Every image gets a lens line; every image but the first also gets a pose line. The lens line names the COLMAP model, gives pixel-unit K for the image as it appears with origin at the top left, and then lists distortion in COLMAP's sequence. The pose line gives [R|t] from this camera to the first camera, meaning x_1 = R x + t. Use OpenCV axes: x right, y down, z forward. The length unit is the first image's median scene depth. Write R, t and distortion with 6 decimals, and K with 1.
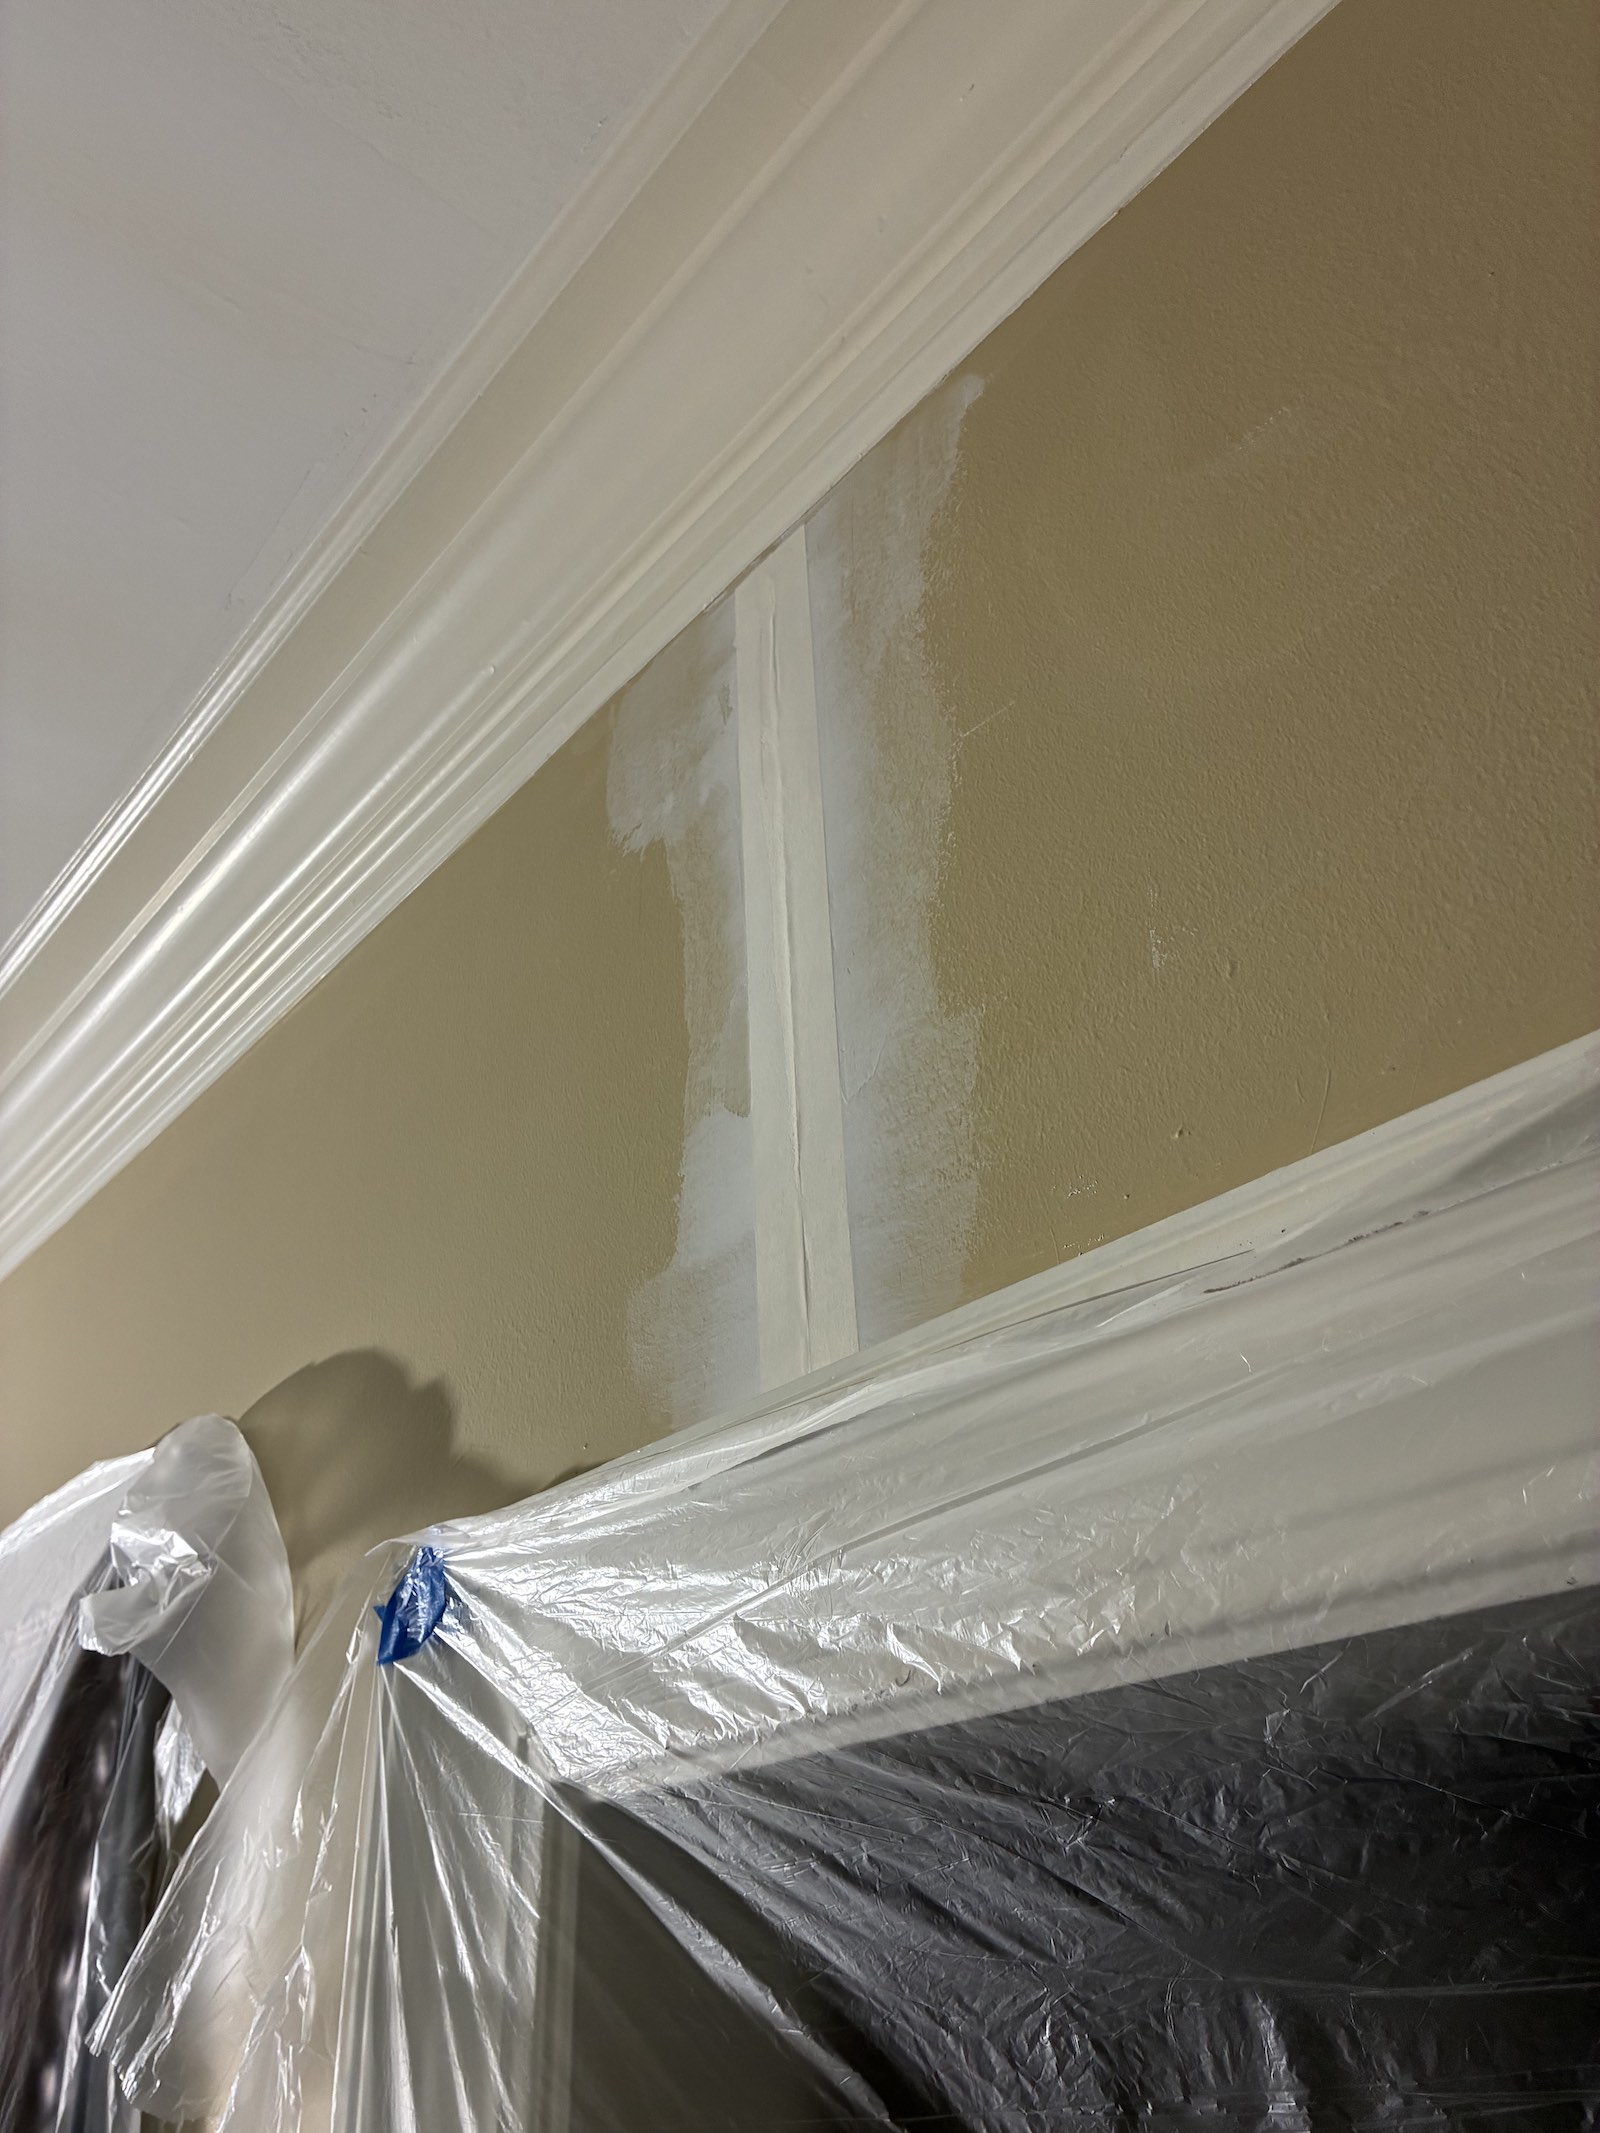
lens RADIAL K [[1623.7, 0, 800.0], [0, 1623.7, 1066.5], [0, 0, 1]] dist [0.002820, -0.040984]
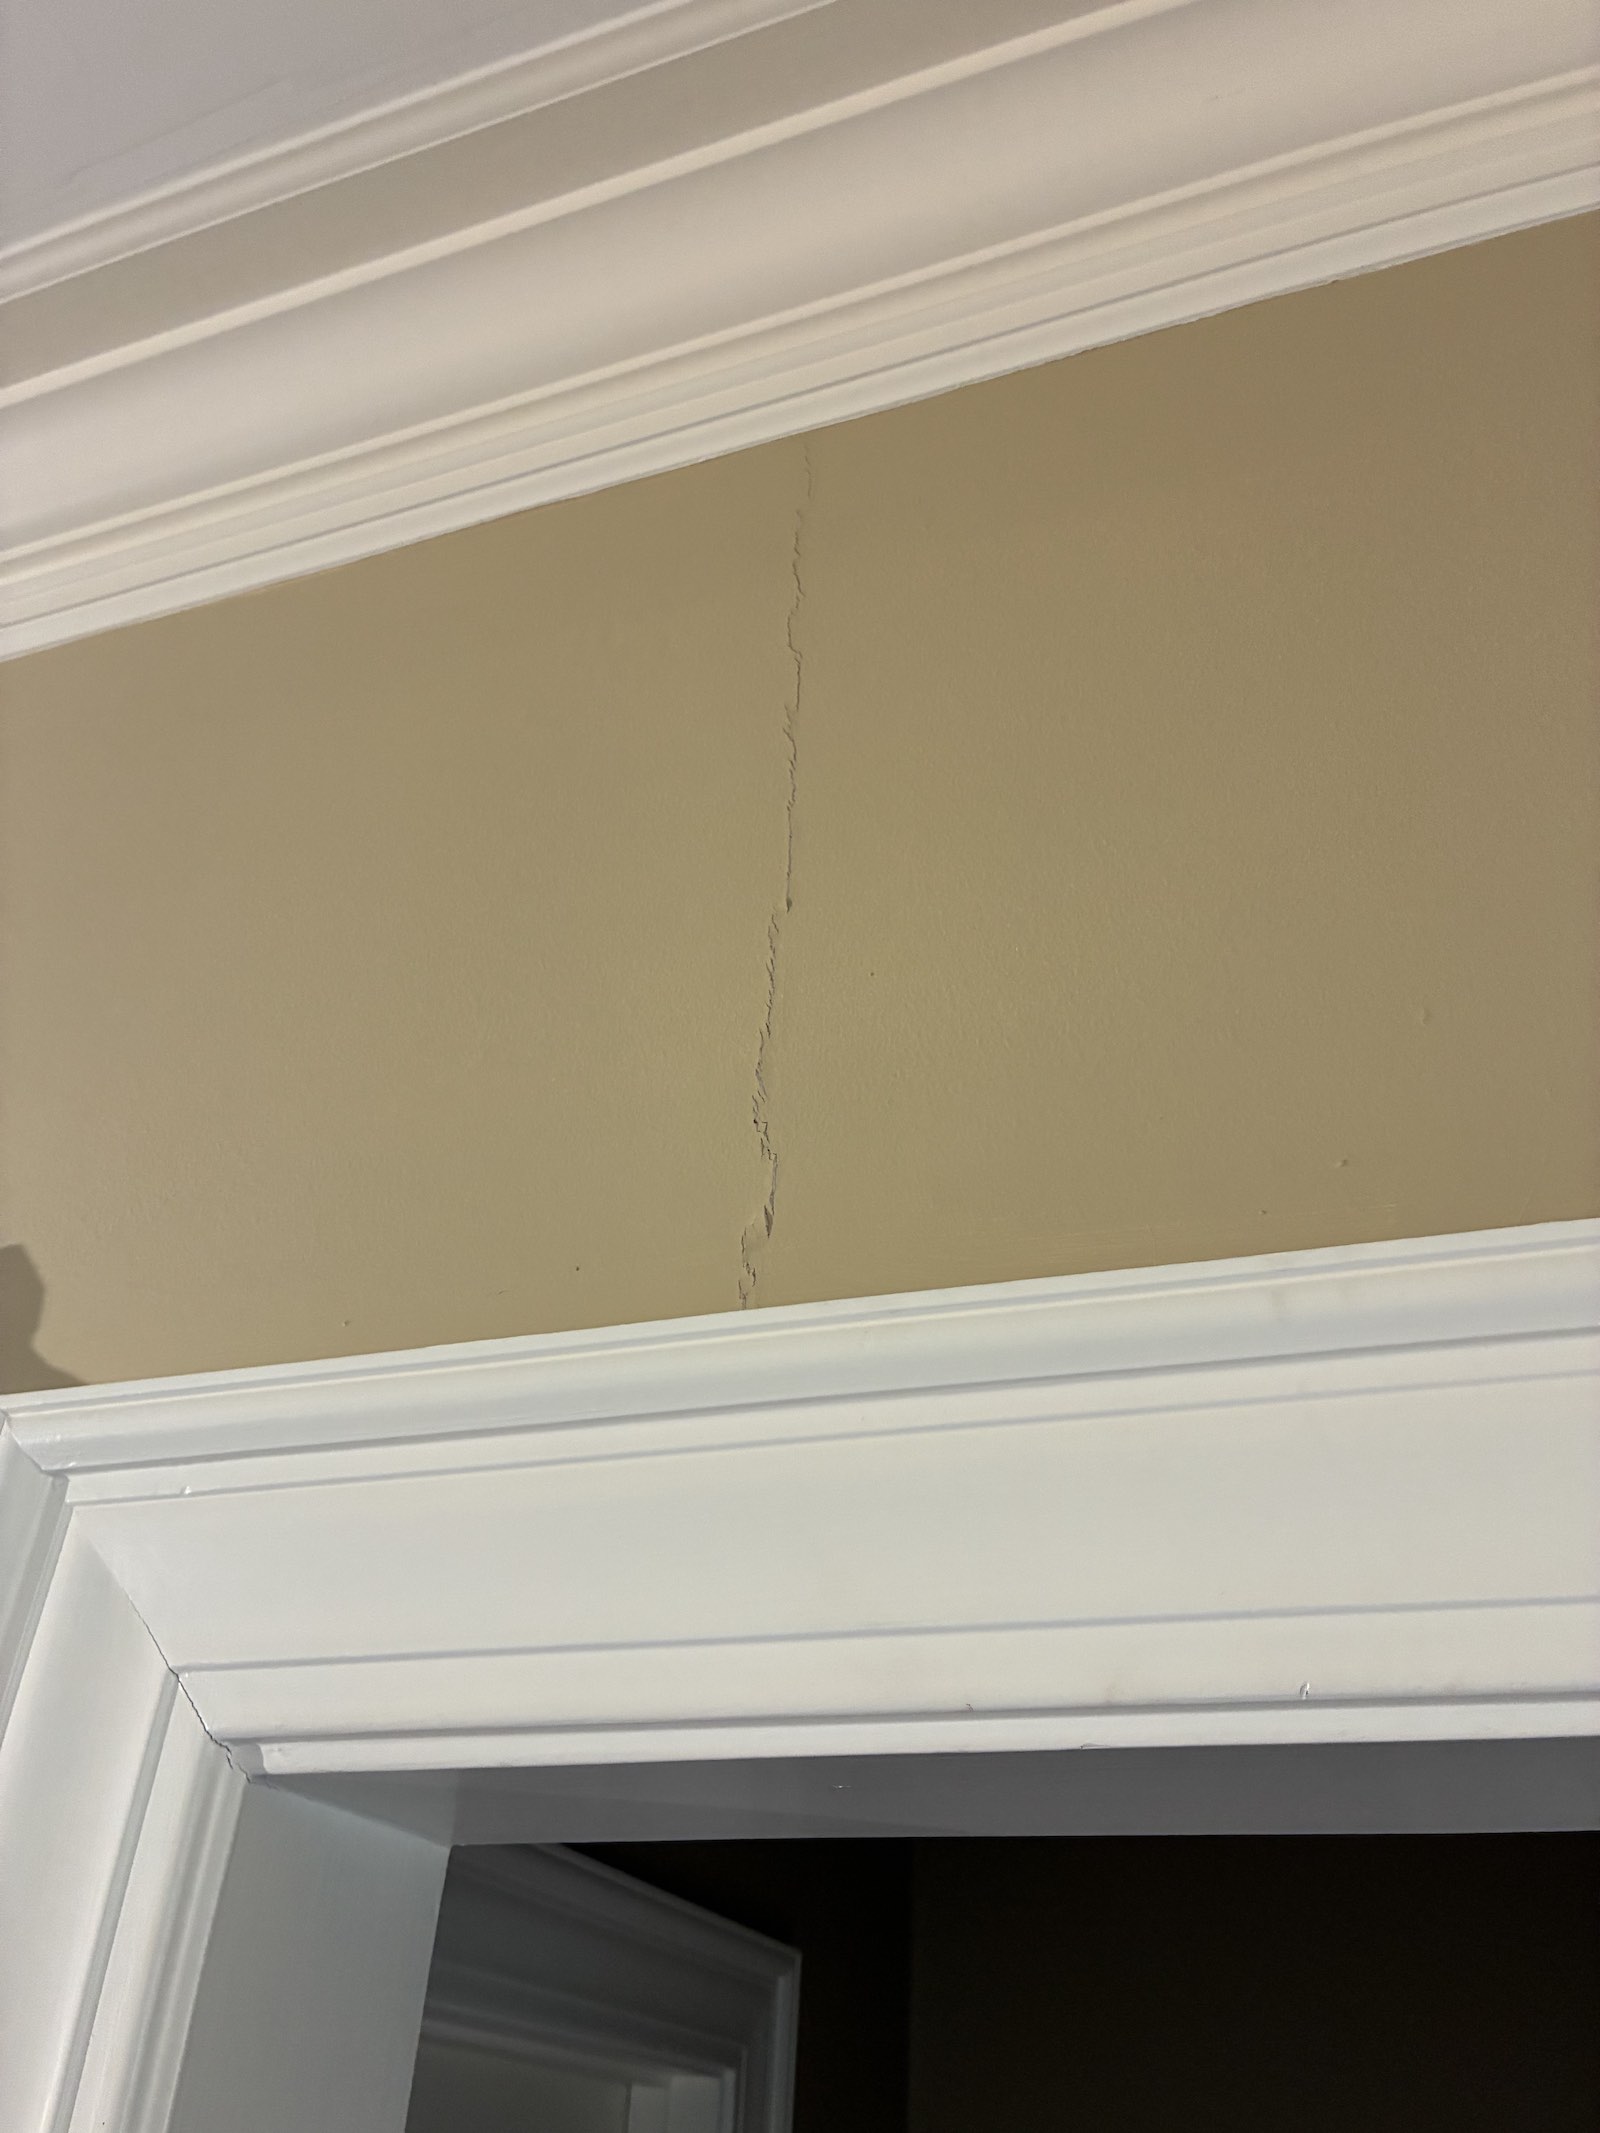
lens RADIAL K [[1623.7, 0, 800.0], [0, 1623.7, 1066.5], [0, 0, 1]] dist [0.002820, -0.040984]
pose [[0.863966, 0.340681, 0.370809, -0.276789], [-0.323338, 0.939853, -0.110128, 0.134967], [-0.386025, -0.024750, 0.922156, 0.195477]]
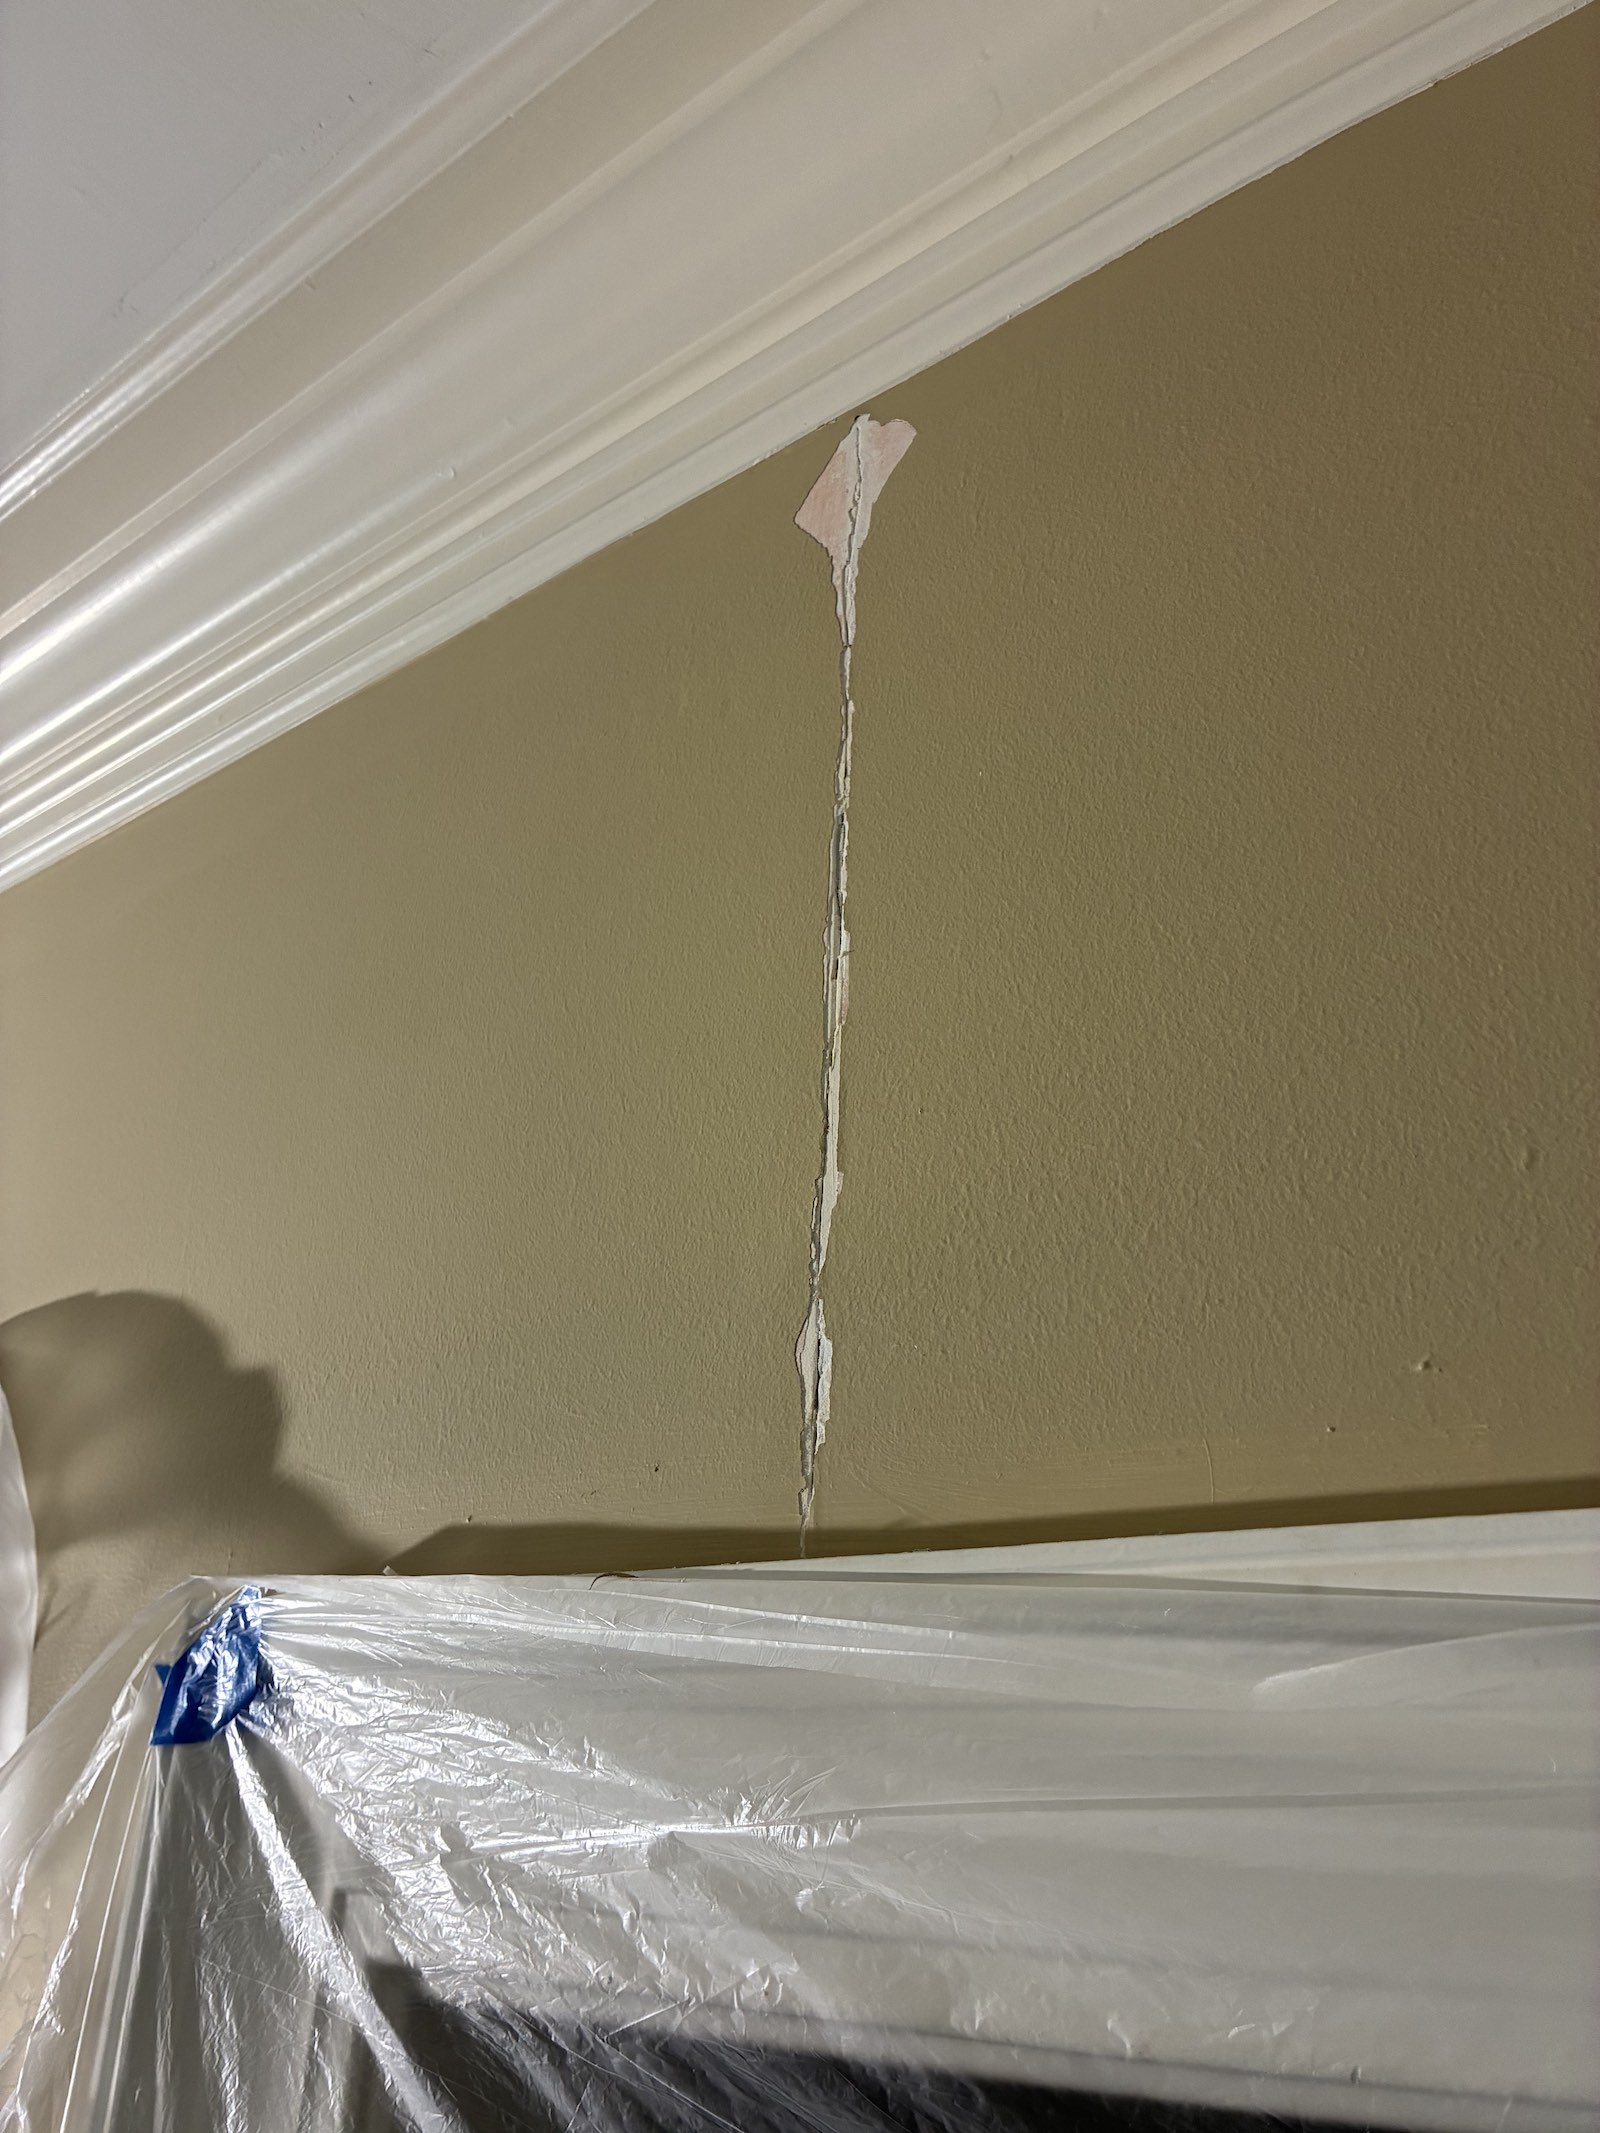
lens RADIAL K [[1623.7, 0, 800.0], [0, 1623.7, 1066.5], [0, 0, 1]] dist [0.002820, -0.040984]
pose [[0.975288, 0.165008, 0.146919, -0.126673], [-0.178010, 0.980758, 0.080166, -0.072796], [-0.130864, -0.104338, 0.985895, 0.225838]]
